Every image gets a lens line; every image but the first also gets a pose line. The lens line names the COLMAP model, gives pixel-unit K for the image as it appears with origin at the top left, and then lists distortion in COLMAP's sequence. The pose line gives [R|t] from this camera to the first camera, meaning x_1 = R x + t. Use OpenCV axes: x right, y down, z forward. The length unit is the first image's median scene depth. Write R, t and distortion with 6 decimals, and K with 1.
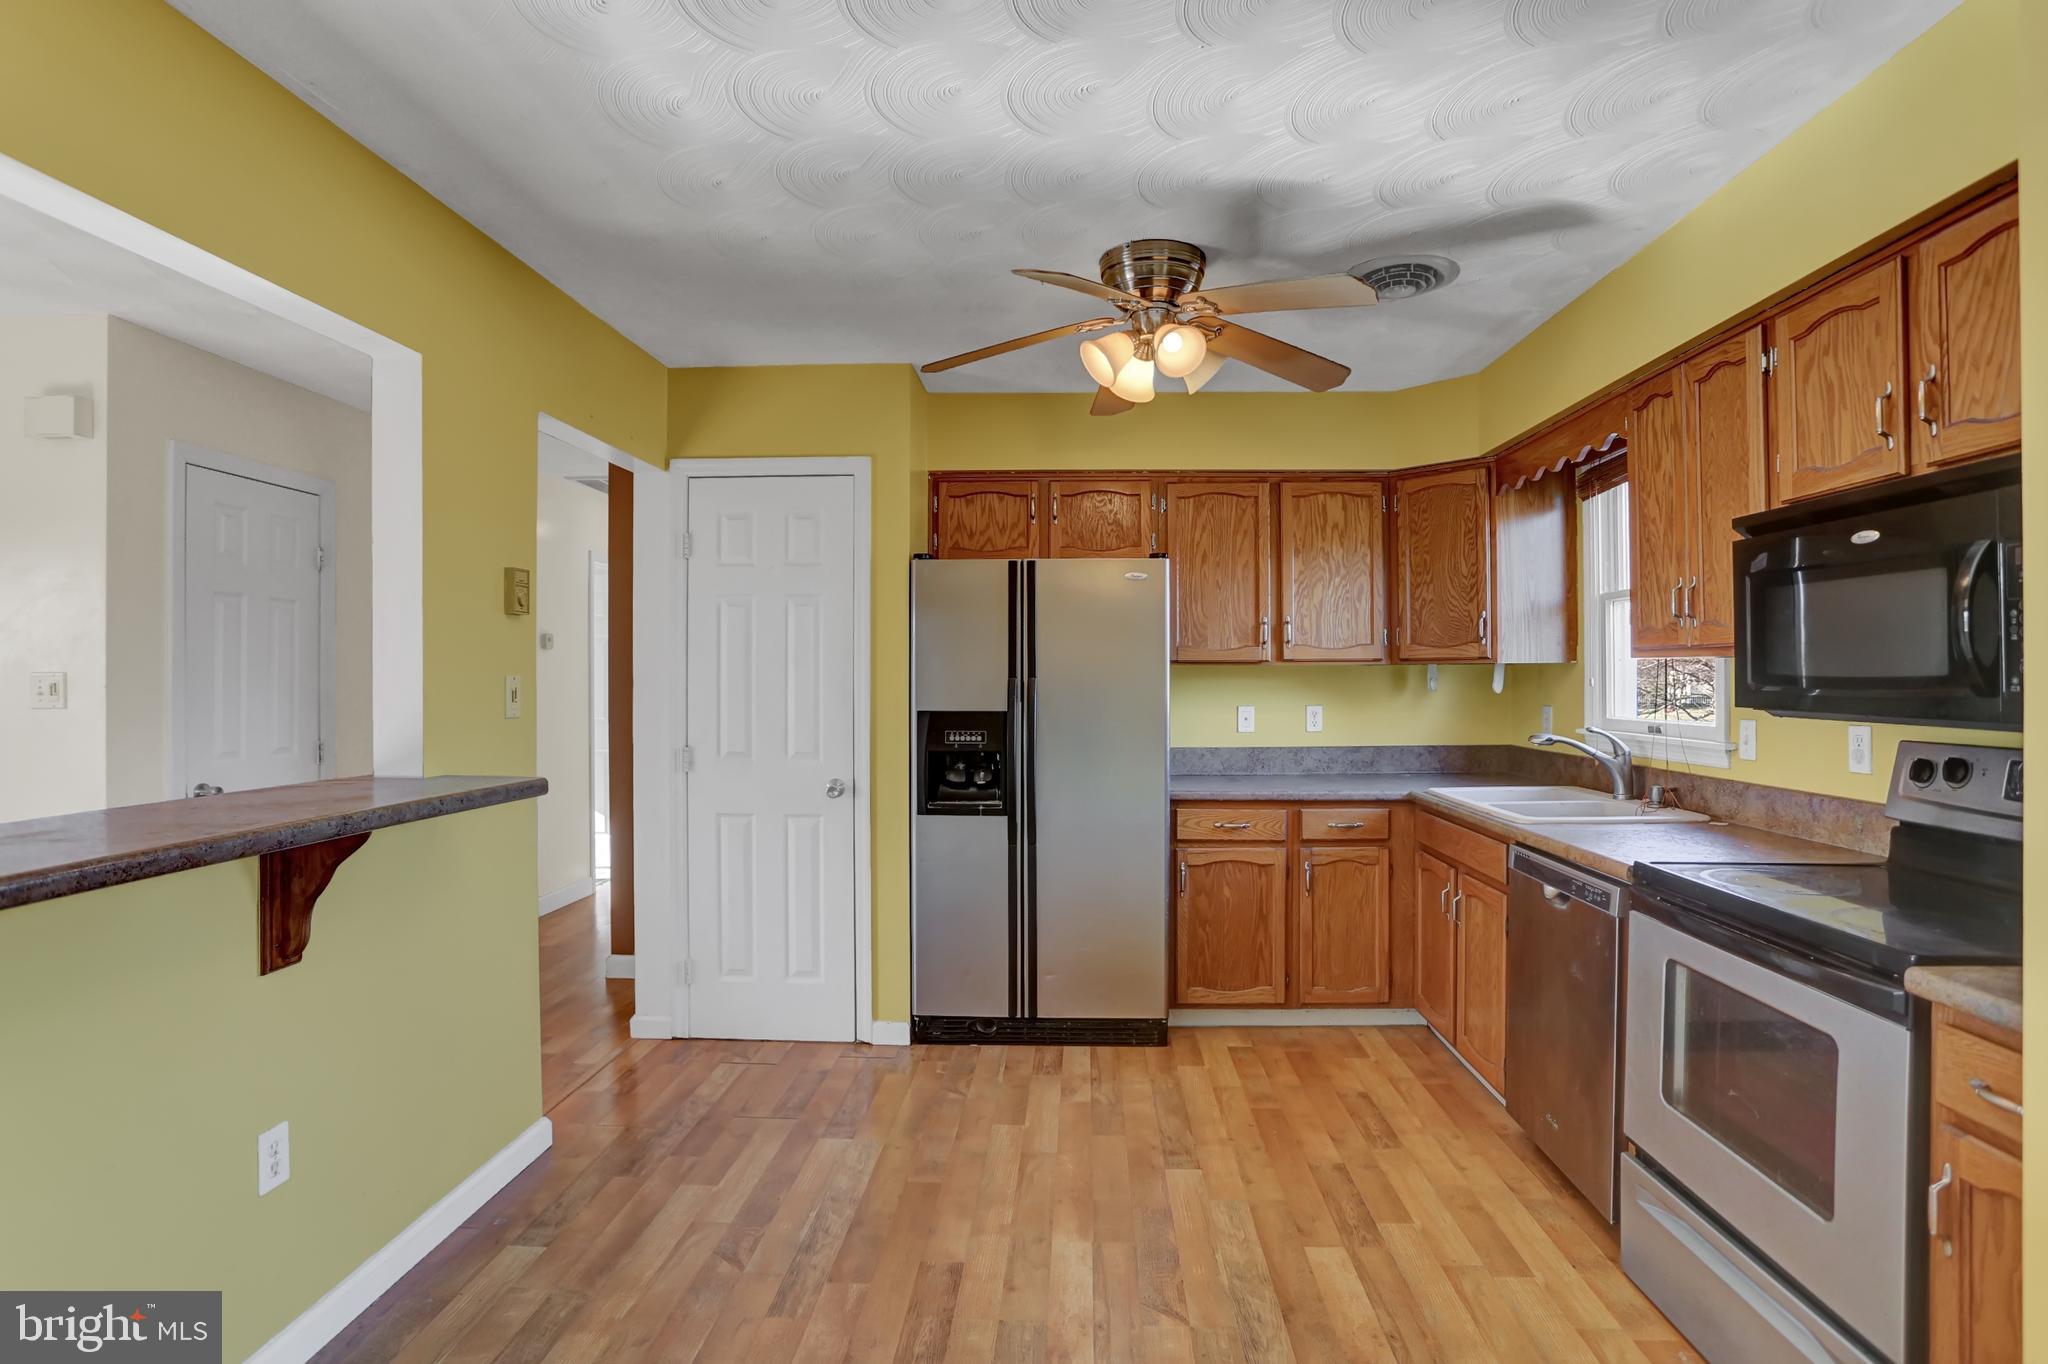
lens RADIAL K [[1018.5, 0, 1052.8], [0, 1018.5, 678.6], [0, 0, 1]] dist [-0.083975, 0.037123]
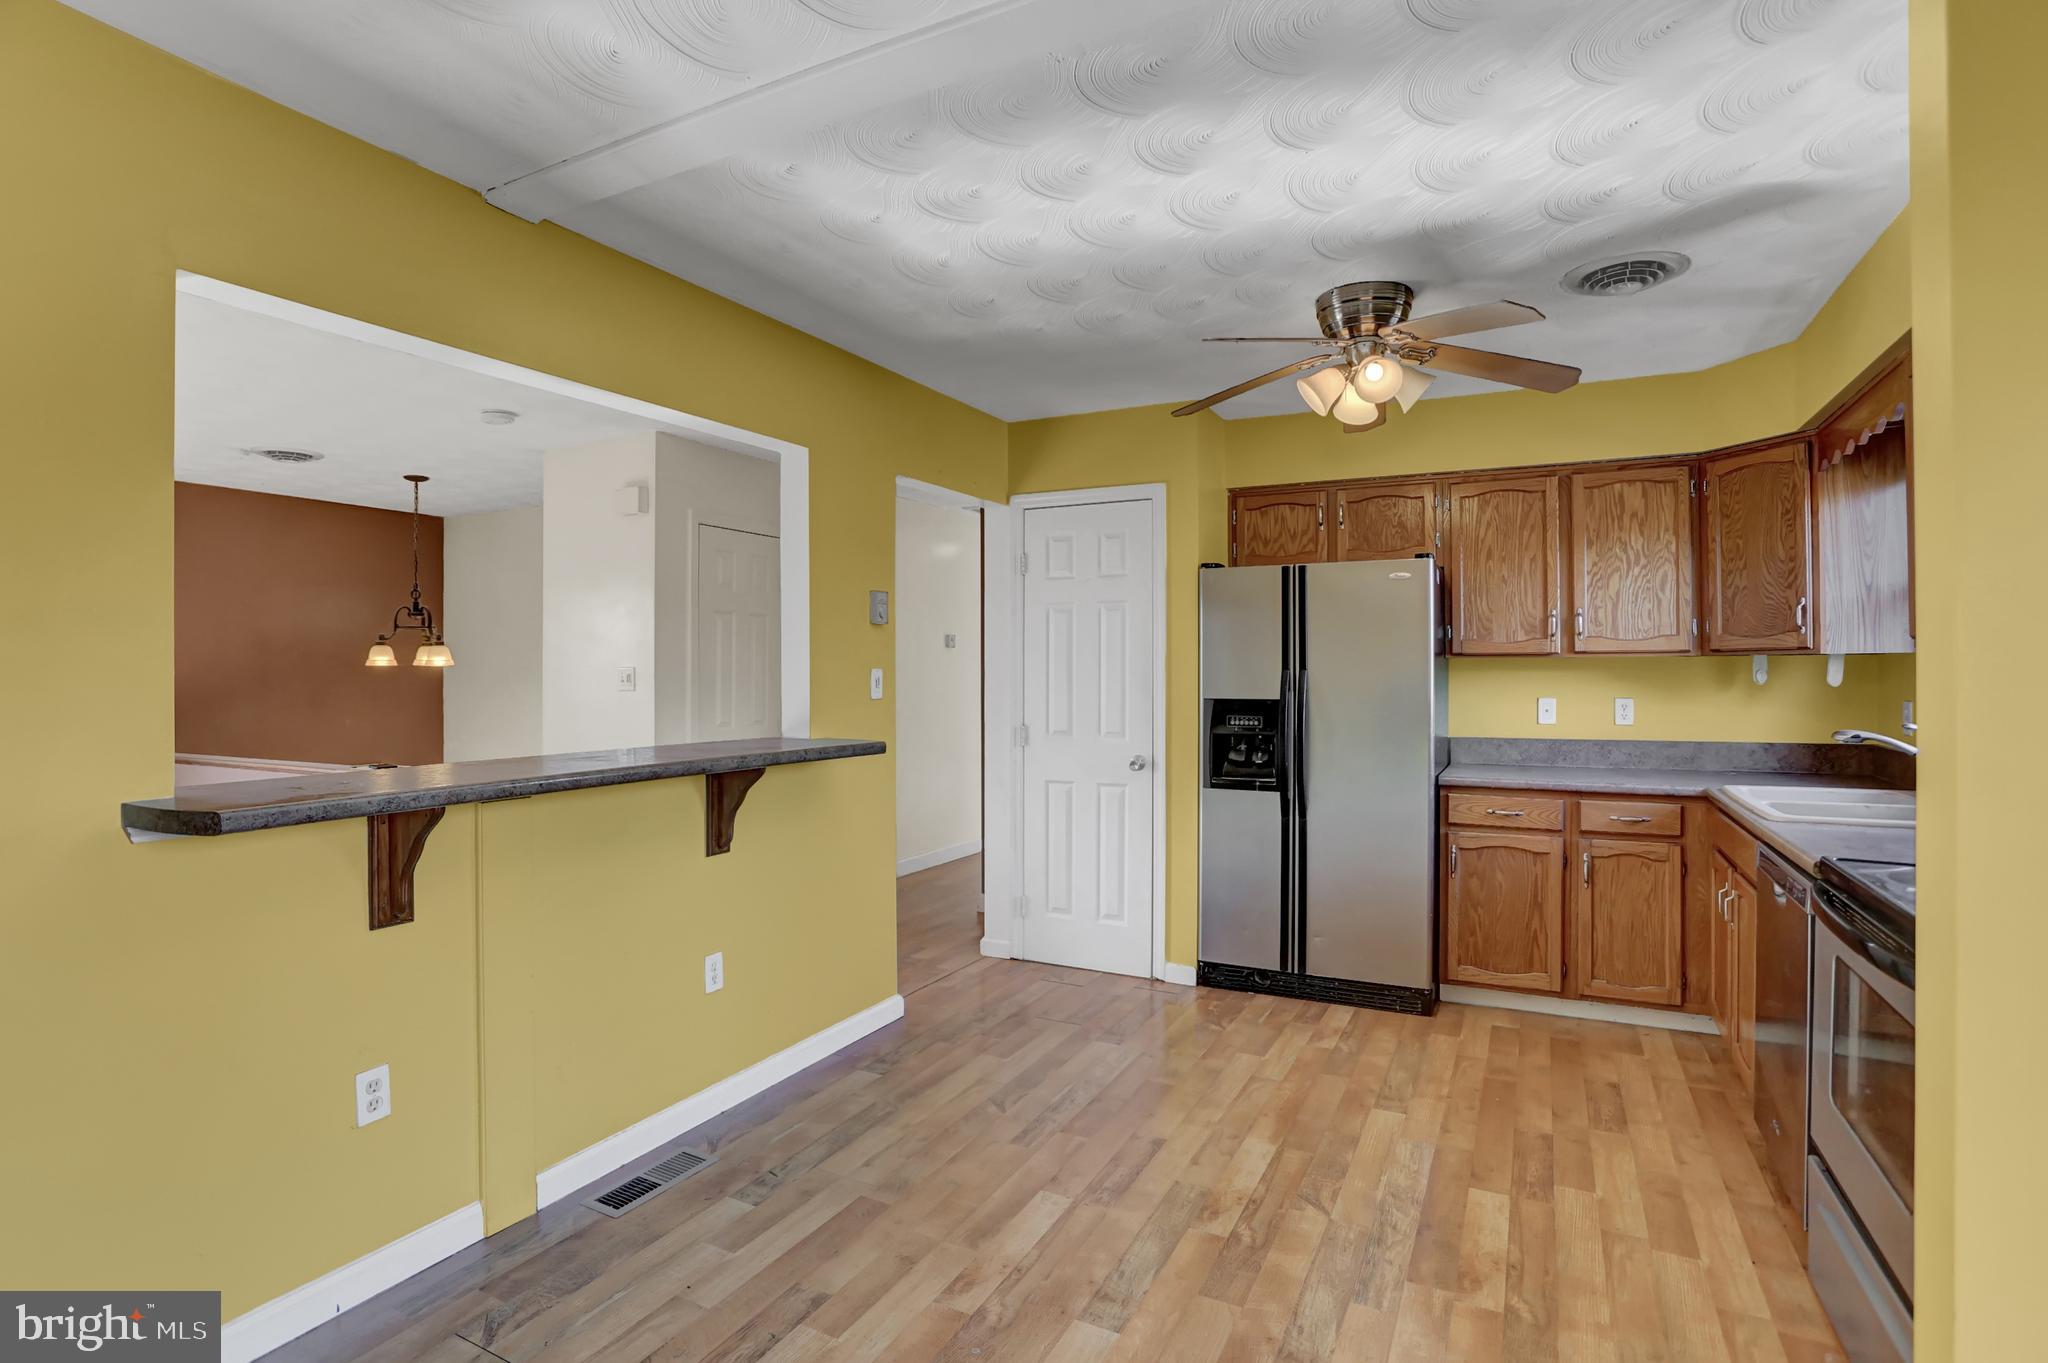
lens RADIAL K [[1003.7, 0, 1037.5], [0, 1003.7, 671.6], [0, 0, 1]] dist [-0.071894, 0.030196]
pose [[0.905160, -0.000270, -0.425072, 0.182563], [0.000053, 1.000000, -0.000522, 0.001718], [0.425072, 0.000450, 0.905159, -0.119351]]
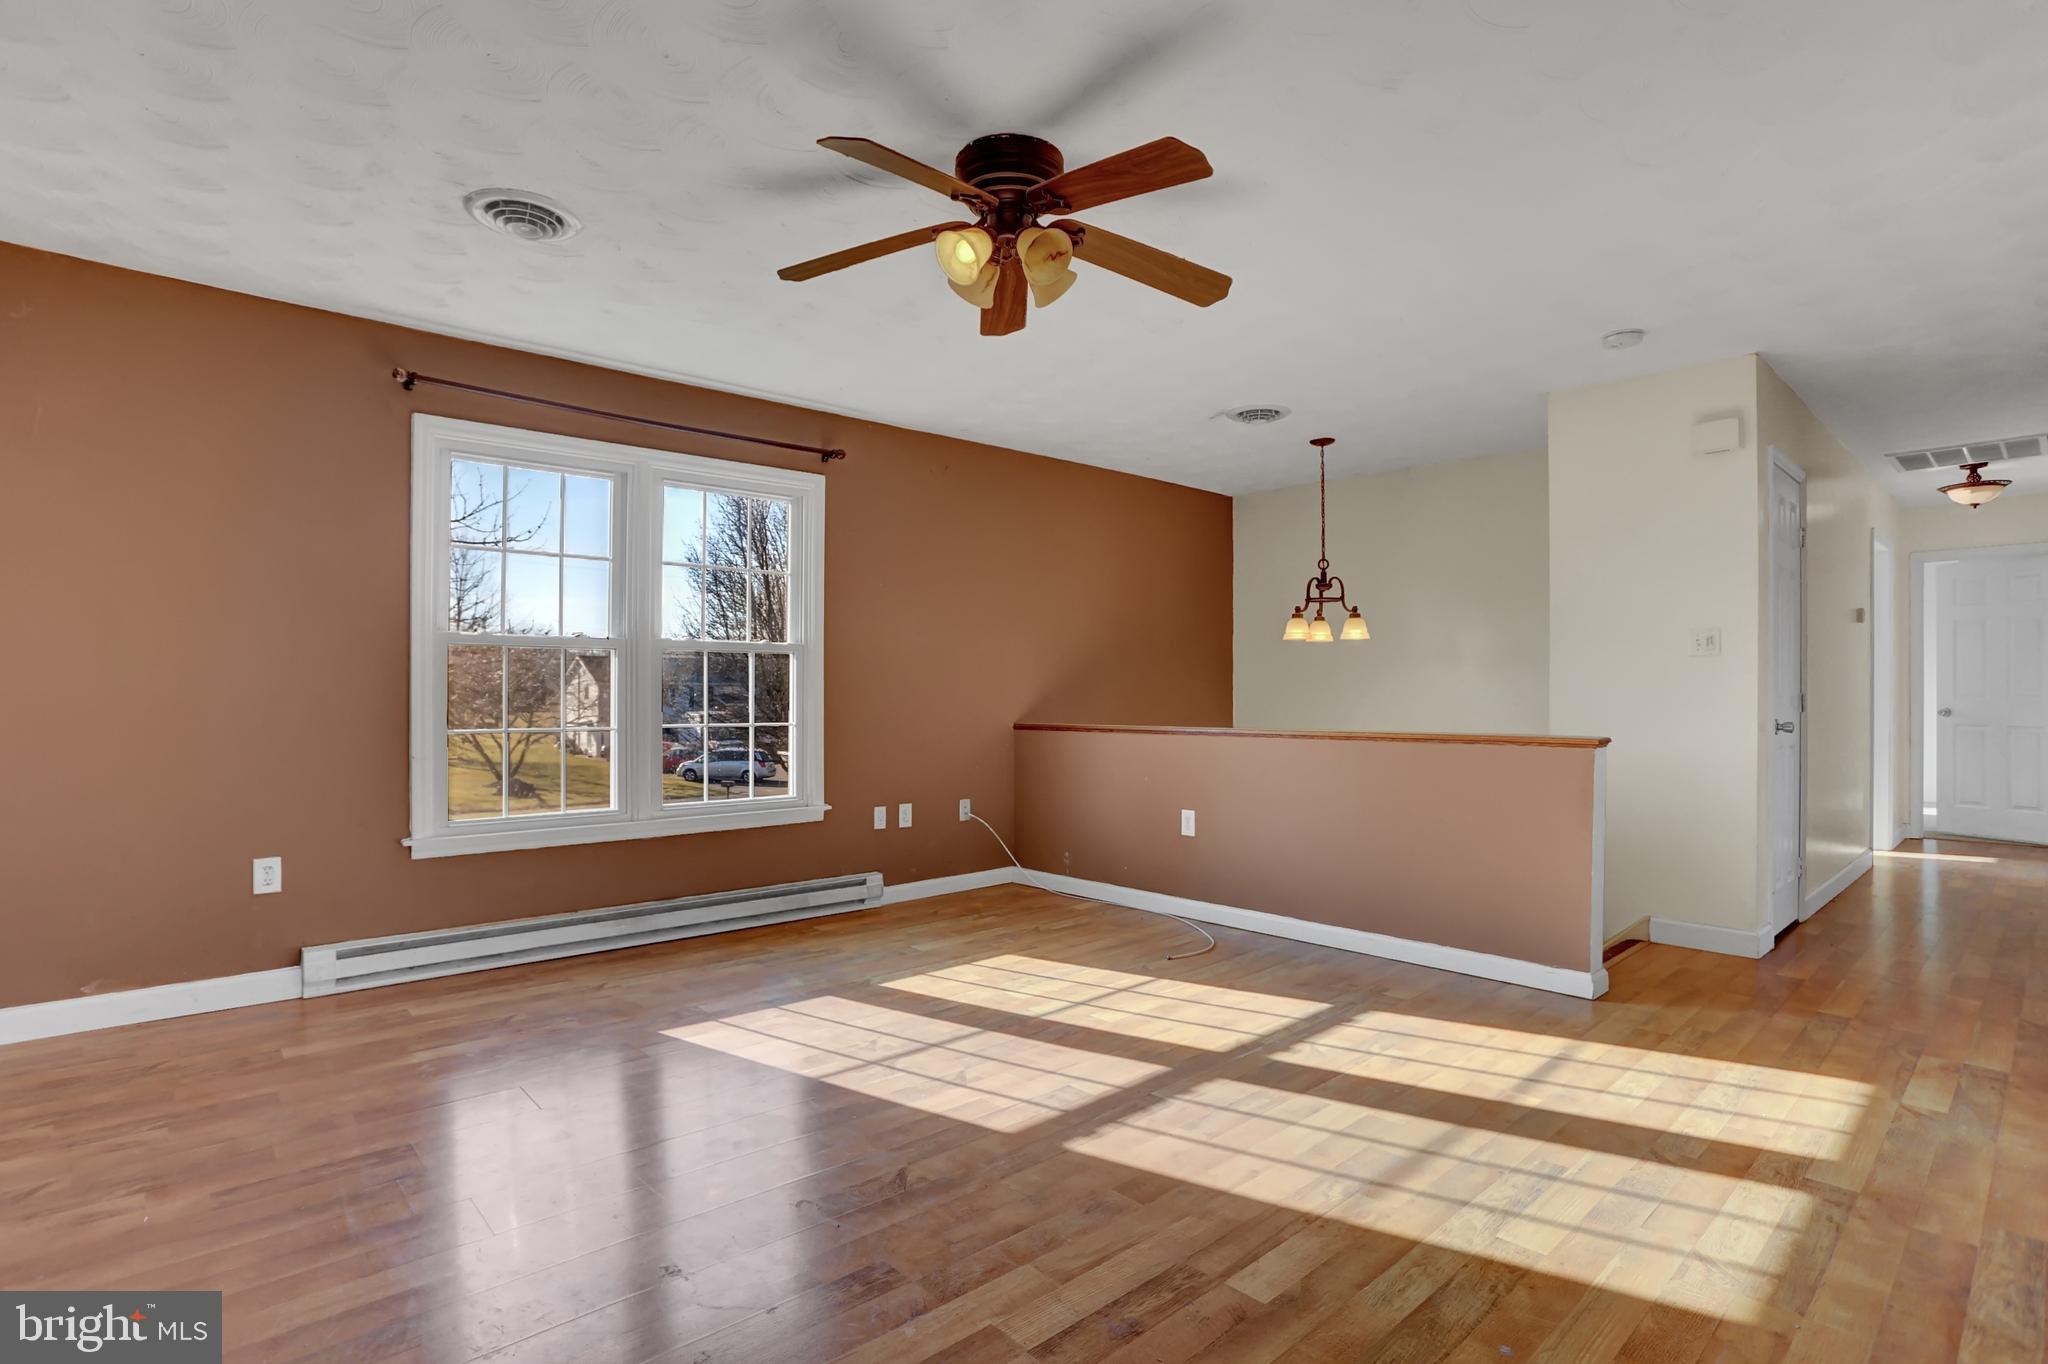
lens RADIAL K [[1045.3, 0, 1024.0], [0, 1045.3, 682.0], [0, 0, 1]] dist [-0.090953, 0.041527]
pose [[0.693597, -0.005072, -0.720346, -0.603222], [-0.003004, 0.999946, -0.009933, 0.071434], [0.720357, 0.009054, 0.693544, -0.531953]]
